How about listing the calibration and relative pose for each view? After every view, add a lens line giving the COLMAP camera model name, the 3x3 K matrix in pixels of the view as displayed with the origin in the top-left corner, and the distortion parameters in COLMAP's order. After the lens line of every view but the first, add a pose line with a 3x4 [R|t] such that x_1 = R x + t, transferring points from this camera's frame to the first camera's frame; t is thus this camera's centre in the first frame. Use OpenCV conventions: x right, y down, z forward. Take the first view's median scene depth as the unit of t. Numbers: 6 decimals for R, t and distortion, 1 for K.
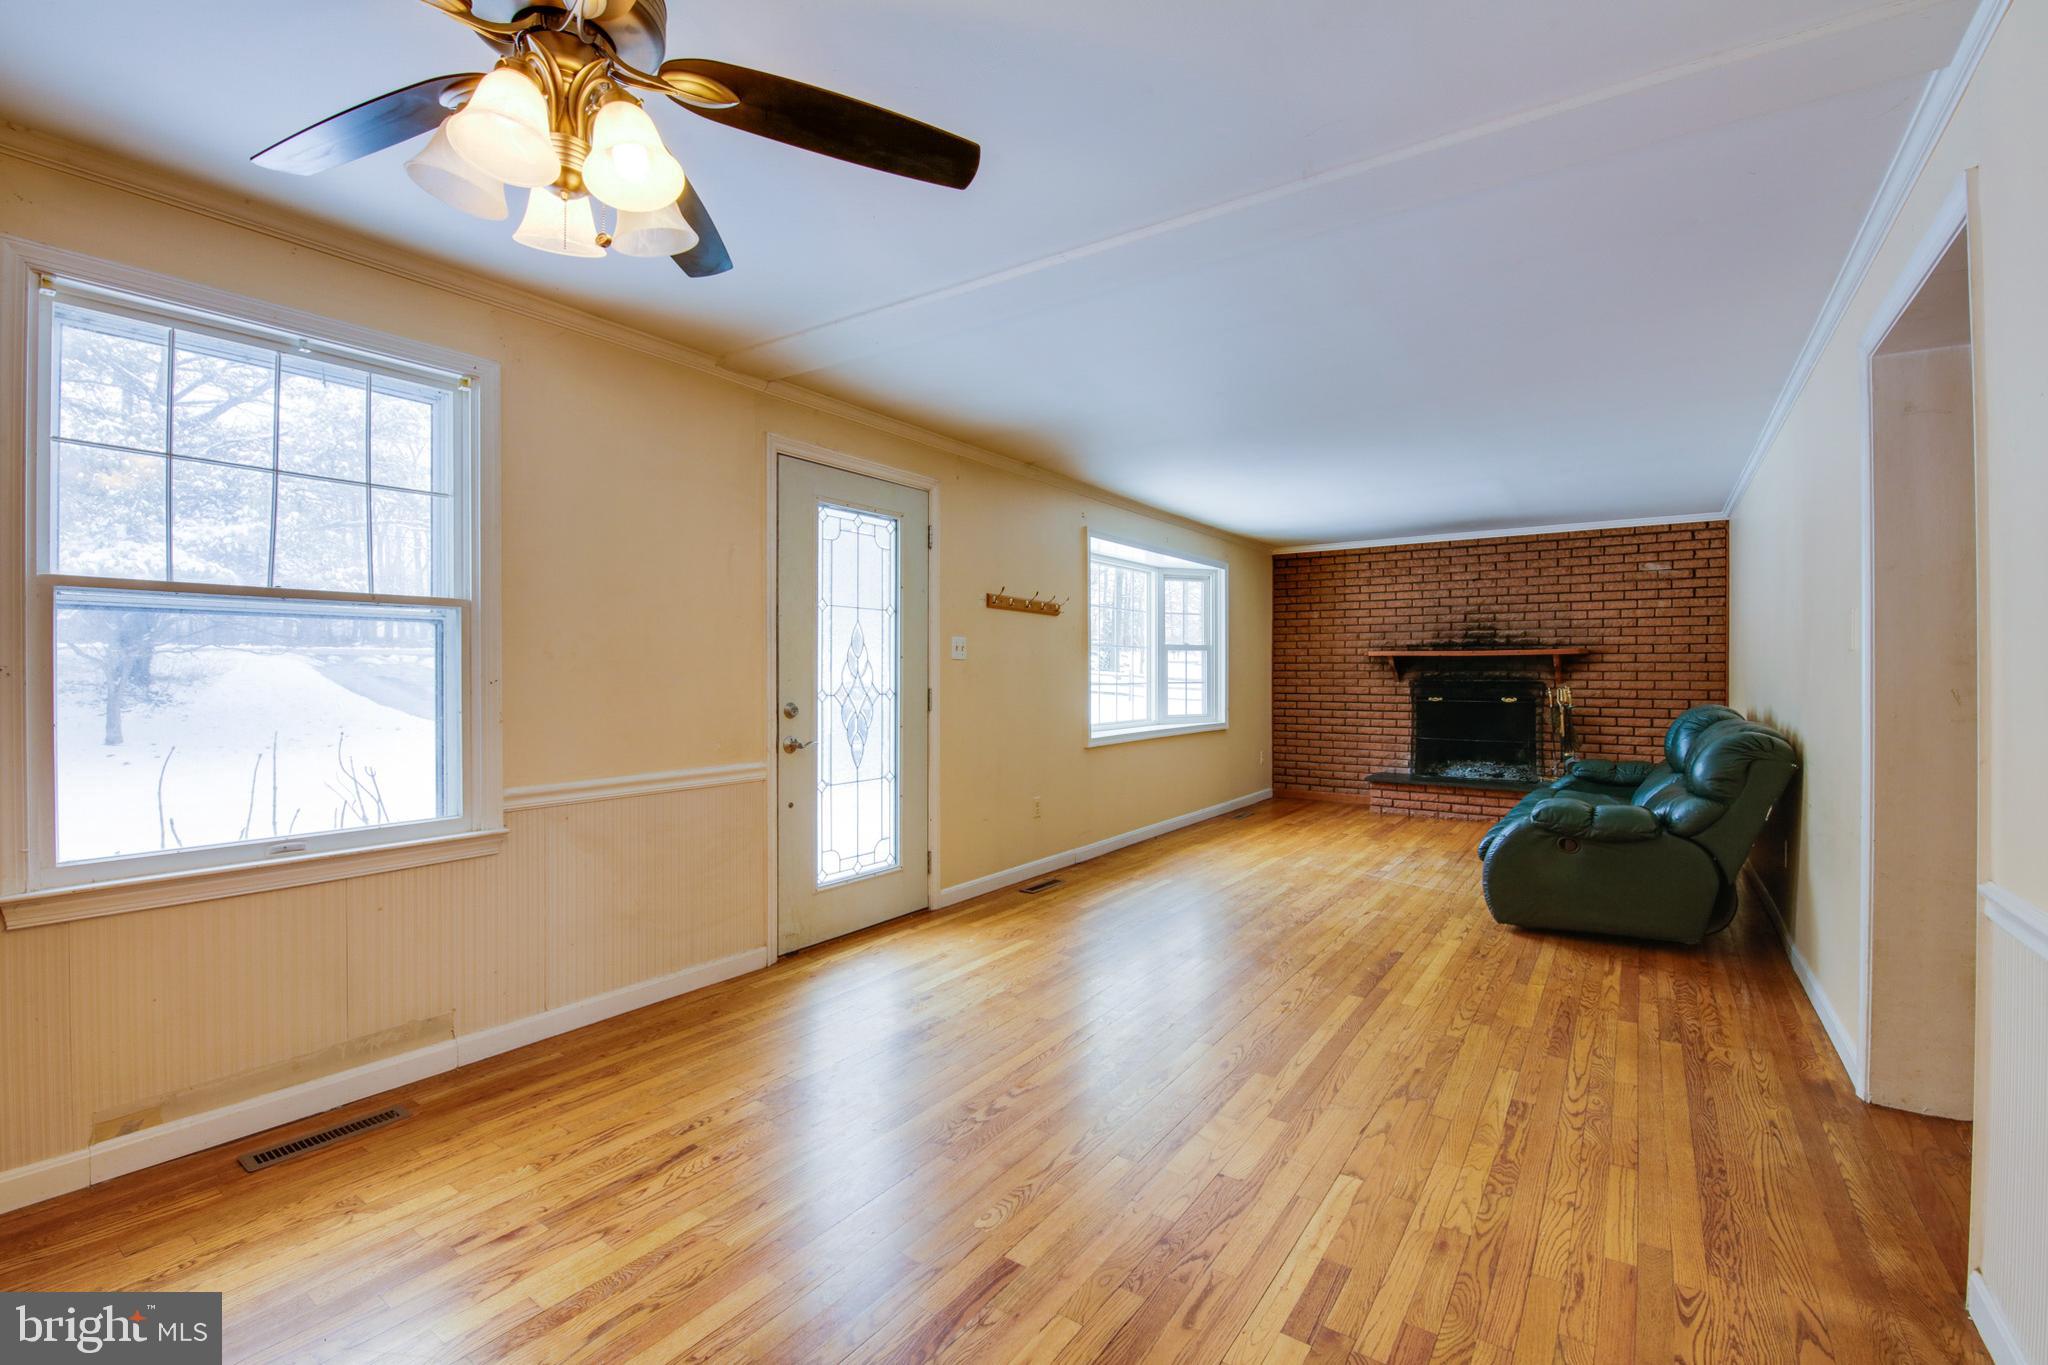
lens RADIAL K [[883.8, 0, 1017.5], [0, 883.8, 674.6], [0, 0, 1]] dist [0.001062, -0.012285]
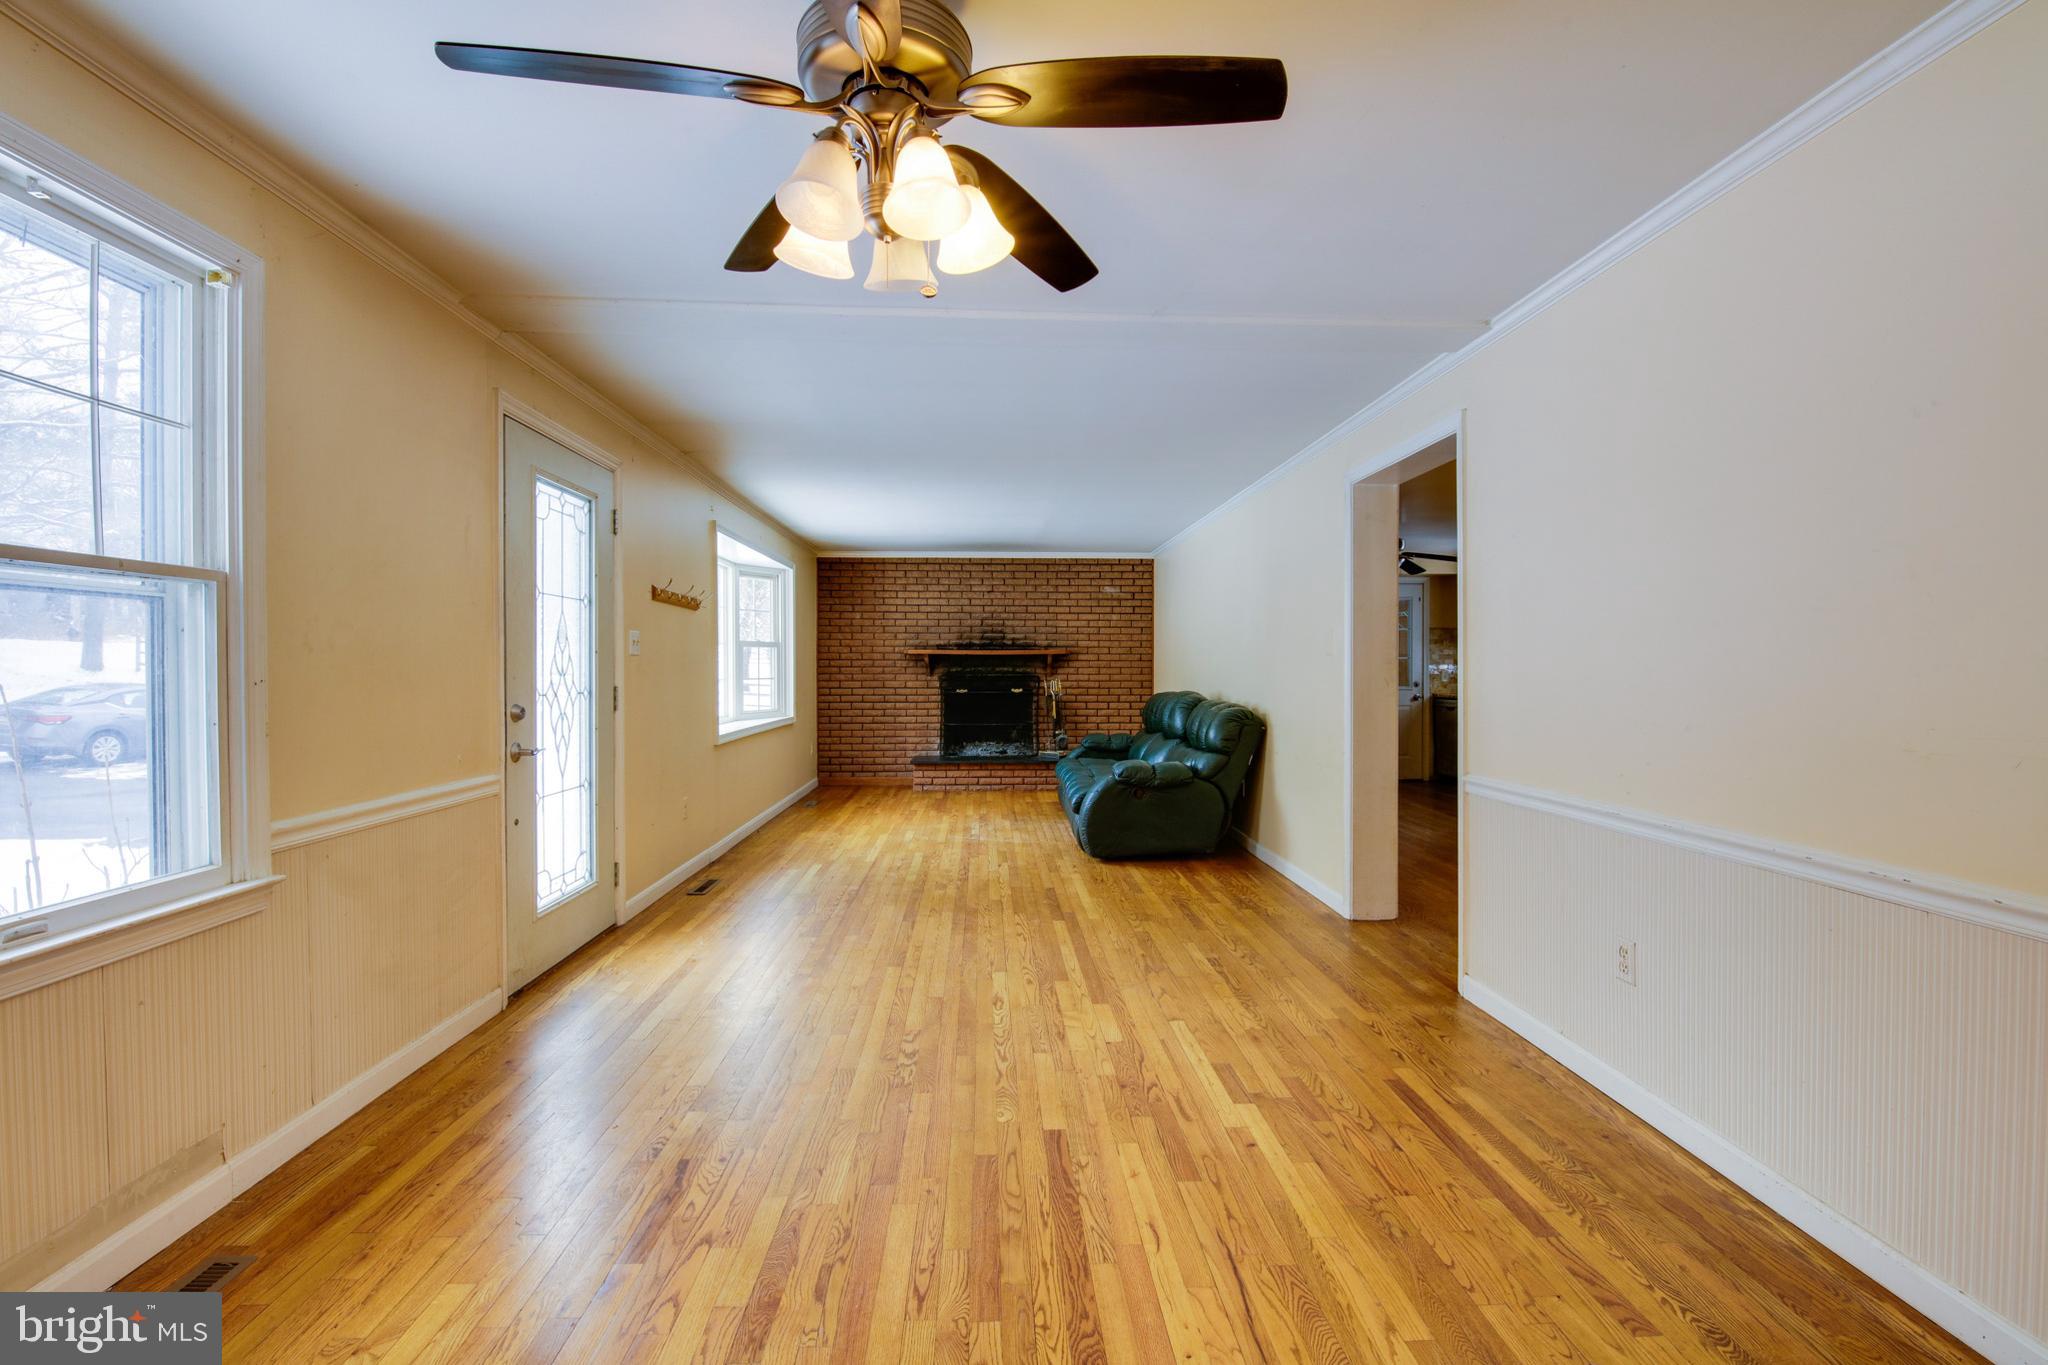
lens RADIAL K [[898.6, 0, 1017.2], [0, 898.6, 675.3], [0, 0, 1]] dist [0.001760, -0.011561]
pose [[0.792865, -0.005628, 0.609372, -0.288242], [0.002390, 0.999978, 0.006125, -0.000558], [-0.609393, -0.003400, 0.792861, 0.000651]]
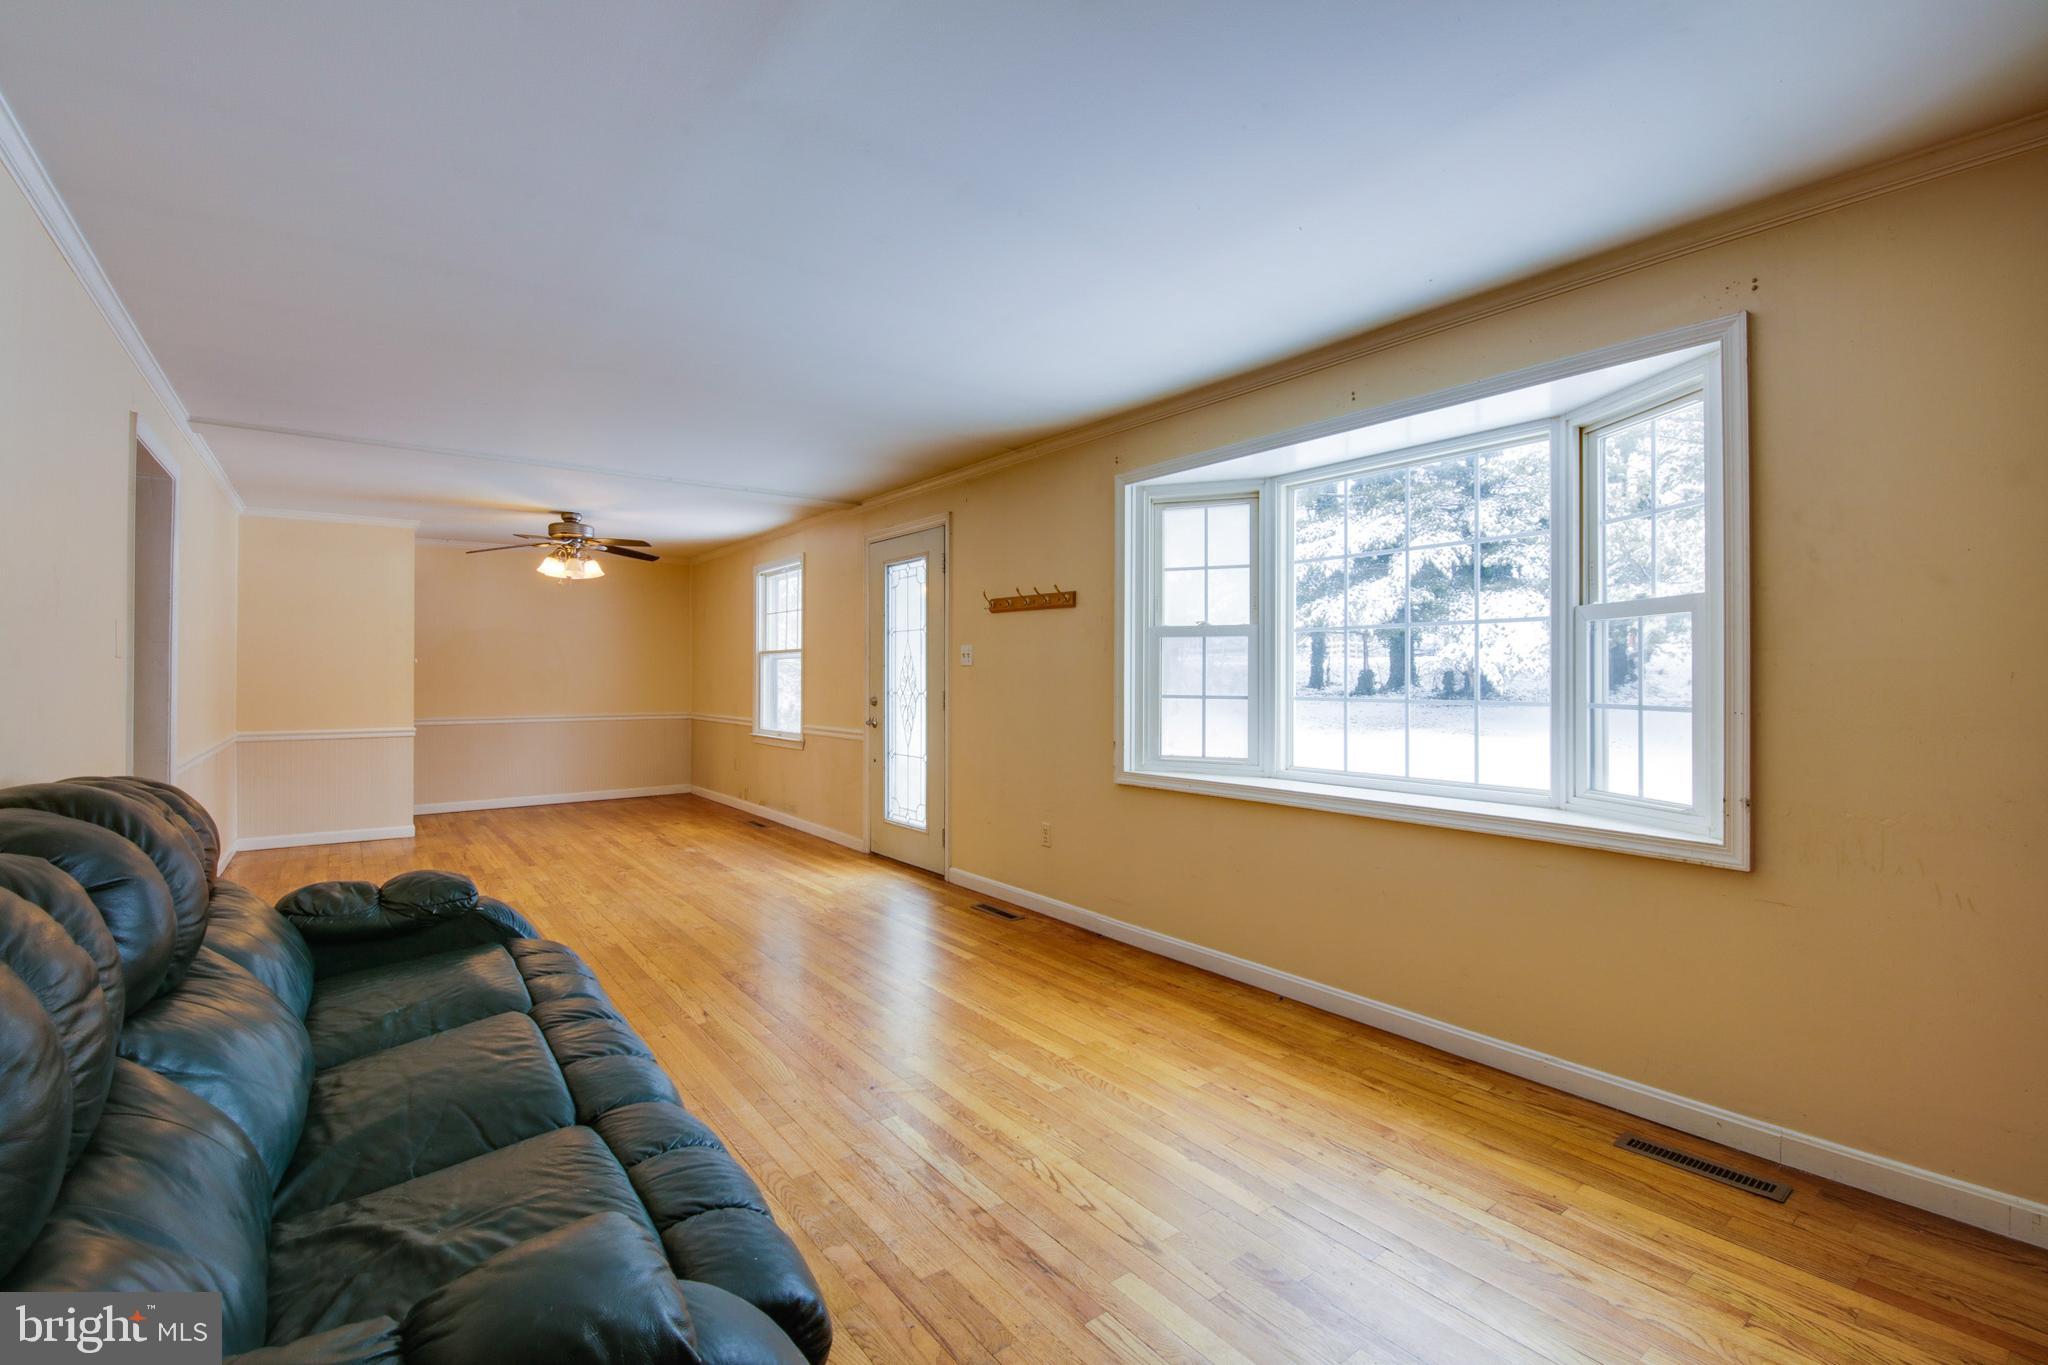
lens RADIAL K [[890.9, 0, 1020.0], [0, 890.9, 674.0], [0, 0, 1]] dist [0.004224, -0.011822]
pose [[-0.300544, -0.001631, -0.953767, 0.854893], [-0.001319, 0.999998, -0.001294, -0.004904], [0.953767, 0.000869, -0.300546, 1.235890]]
